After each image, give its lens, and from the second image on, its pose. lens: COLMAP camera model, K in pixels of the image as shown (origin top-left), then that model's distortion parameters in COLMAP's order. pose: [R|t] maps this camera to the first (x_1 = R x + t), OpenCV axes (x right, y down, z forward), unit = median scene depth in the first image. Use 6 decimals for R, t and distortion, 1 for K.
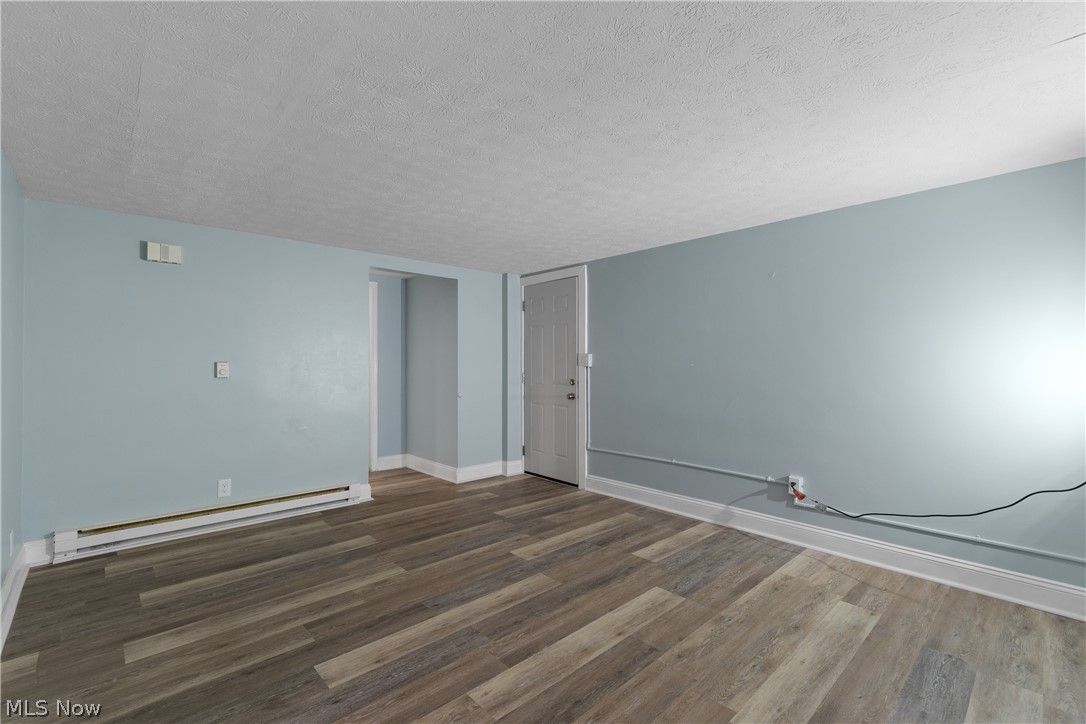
lens RADIAL K [[479.9, 0, 542.4], [0, 479.9, 362.5], [0, 0, 1]] dist [-0.003874, -0.001410]
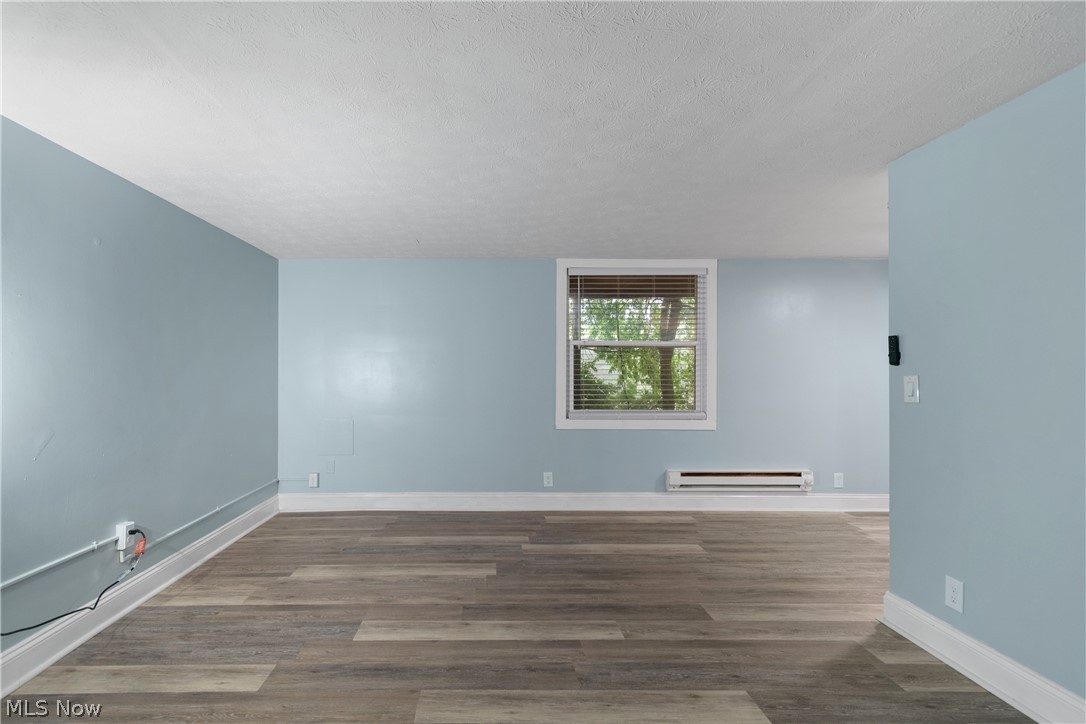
lens RADIAL K [[479.9, 0, 542.8], [0, 479.9, 365.2], [0, 0, 1]] dist [-0.003874, -0.001410]
pose [[-0.781508, 0.006331, 0.623863, -0.616913], [0.002154, 0.999970, -0.007450, 0.011662], [-0.623891, -0.004478, -0.781498, 1.702307]]
